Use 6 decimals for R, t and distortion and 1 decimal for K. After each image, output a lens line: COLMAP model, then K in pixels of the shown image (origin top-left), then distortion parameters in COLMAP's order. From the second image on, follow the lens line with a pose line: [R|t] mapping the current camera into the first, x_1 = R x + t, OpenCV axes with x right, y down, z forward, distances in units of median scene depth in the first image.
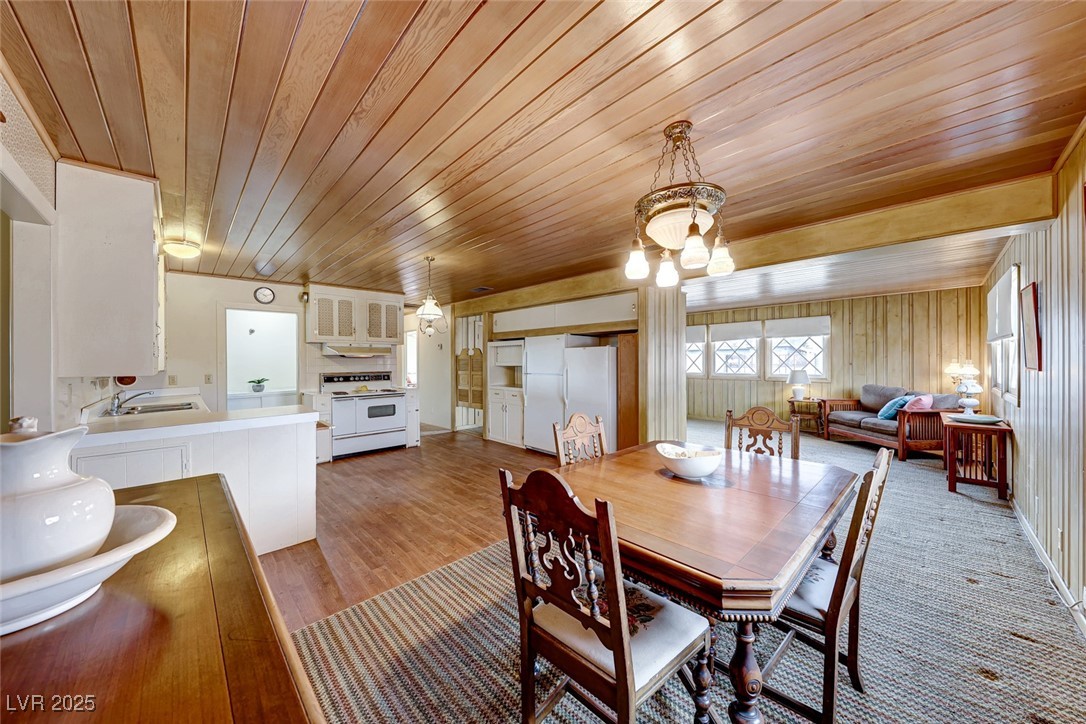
lens RADIAL K [[377.5, 0, 541.6], [0, 377.5, 362.5], [0, 0, 1]] dist [0.007447, 0.000012]
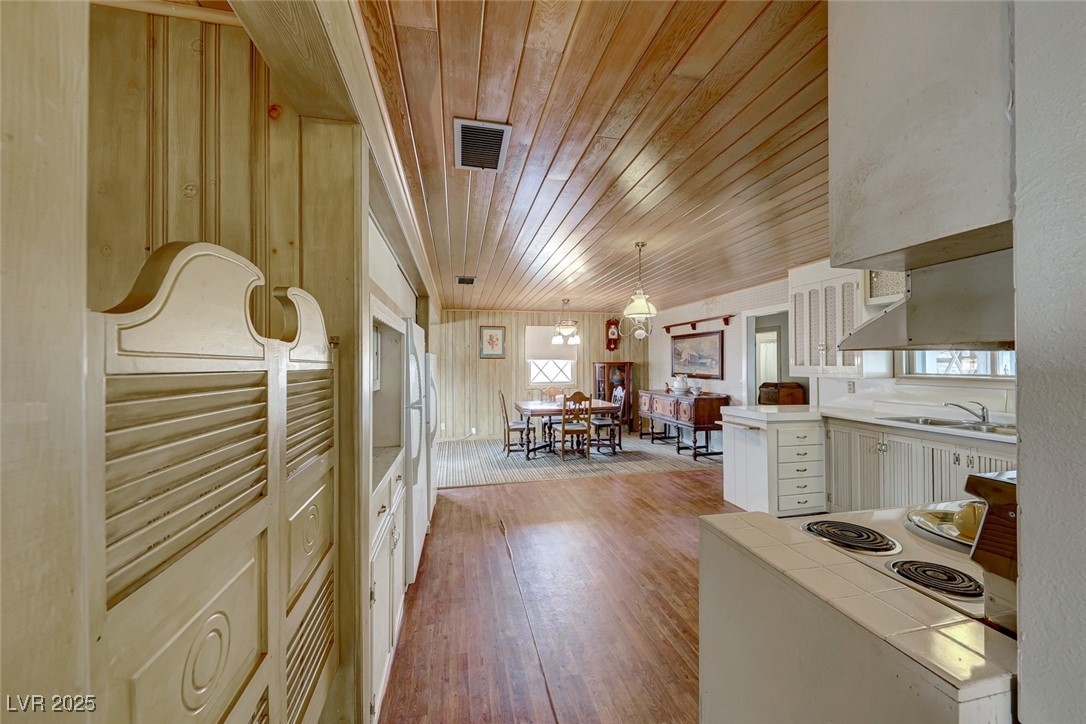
lens RADIAL K [[377.5, 0, 541.6], [0, 377.5, 362.5], [0, 0, 1]] dist [0.007447, 0.000012]
pose [[-0.858853, 0.013224, 0.512051, -0.358325], [0.013849, 0.999901, -0.002594, -0.015884], [-0.512035, 0.004863, -0.858951, 1.219231]]
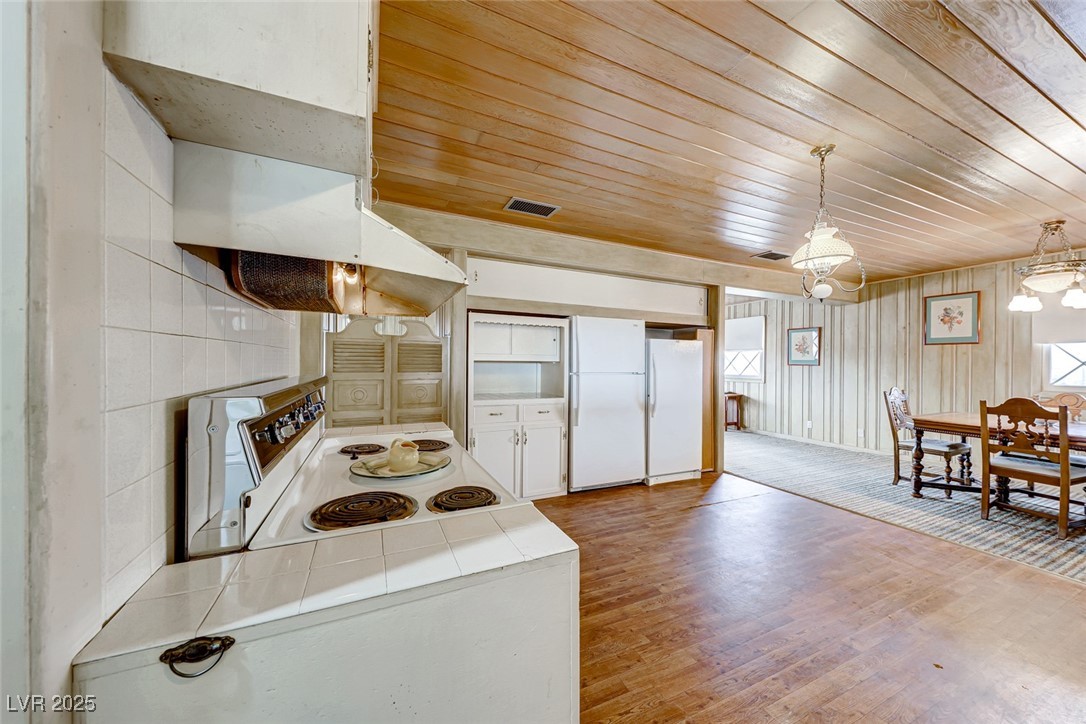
lens RADIAL K [[377.5, 0, 541.6], [0, 377.5, 362.5], [0, 0, 1]] dist [0.007447, 0.000012]
pose [[0.326978, 0.009401, 0.944985, -0.622197], [-0.007650, 0.999944, -0.007301, 0.015320], [-0.945001, -0.004842, 0.327032, 0.808412]]
